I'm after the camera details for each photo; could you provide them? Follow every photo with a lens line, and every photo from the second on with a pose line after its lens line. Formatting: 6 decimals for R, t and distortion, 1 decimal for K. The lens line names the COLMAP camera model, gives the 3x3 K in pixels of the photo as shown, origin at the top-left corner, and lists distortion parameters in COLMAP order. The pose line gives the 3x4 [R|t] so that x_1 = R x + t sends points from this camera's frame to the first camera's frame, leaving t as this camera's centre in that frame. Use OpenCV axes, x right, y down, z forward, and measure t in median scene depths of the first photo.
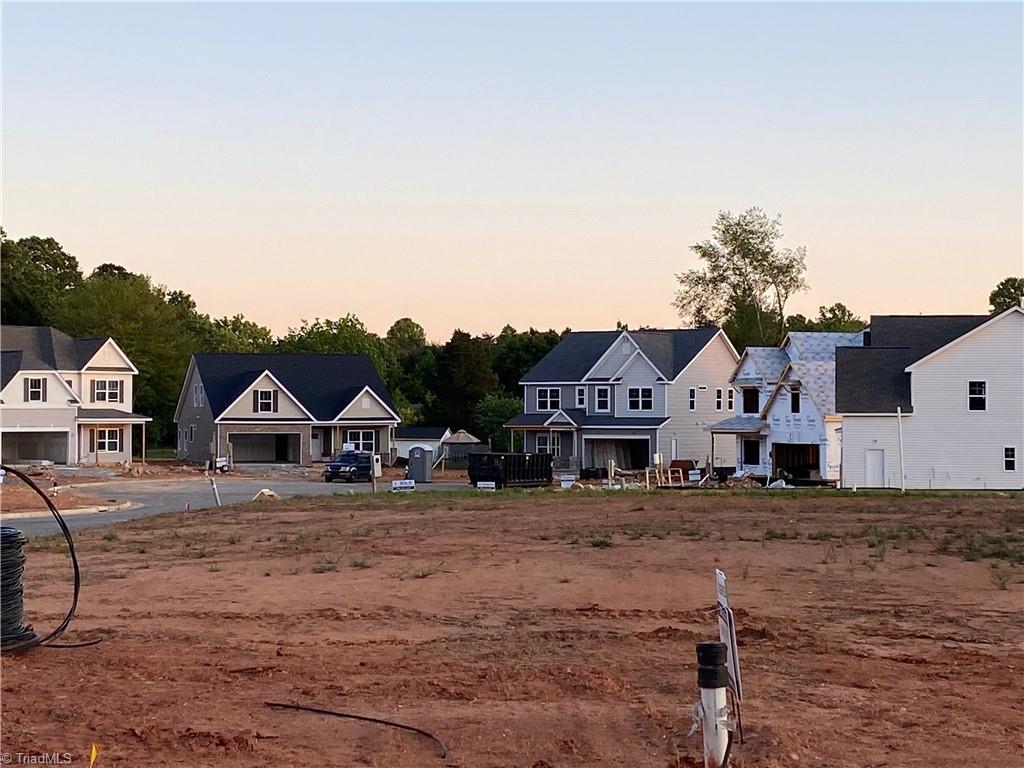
lens RADIAL K [[2150.5, 0, 512.0], [0, 2150.5, 384.0], [0, 0, 1]] dist [0.284160, 0.009145]
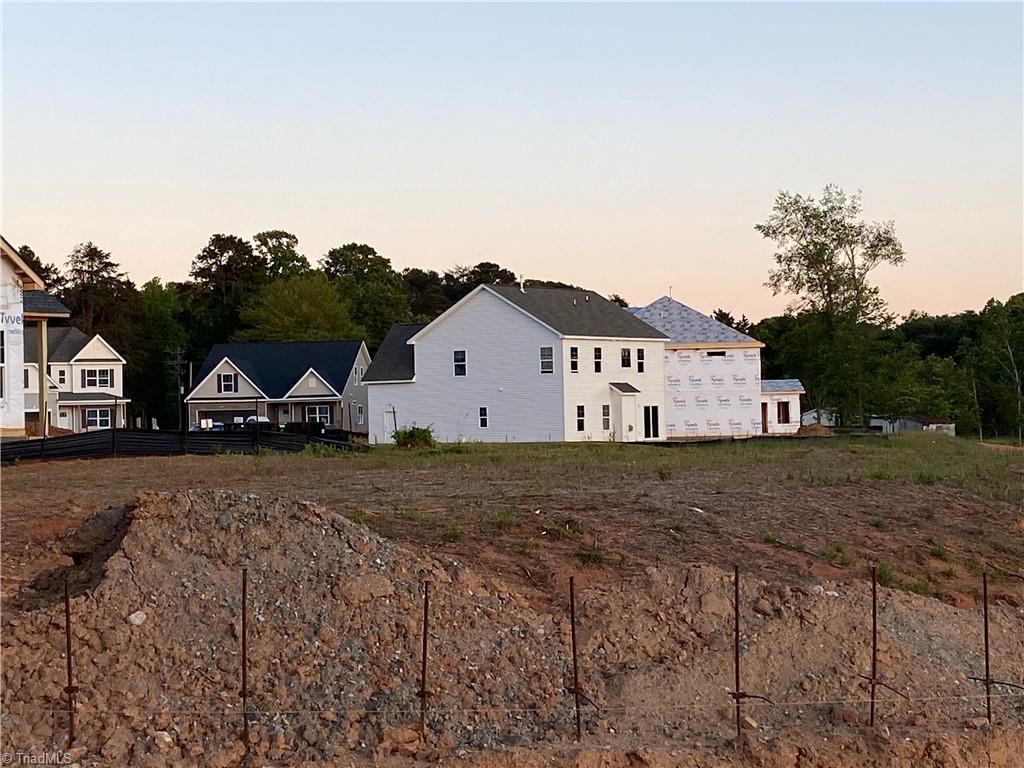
lens RADIAL K [[2150.5, 0, 512.0], [0, 2150.5, 384.0], [0, 0, 1]] dist [0.284160, 0.009145]
pose [[0.909456, -0.025804, -0.414999, 0.533962], [0.028723, 0.999587, 0.000793, 0.012254], [0.414808, -0.012641, 0.909821, -0.019243]]
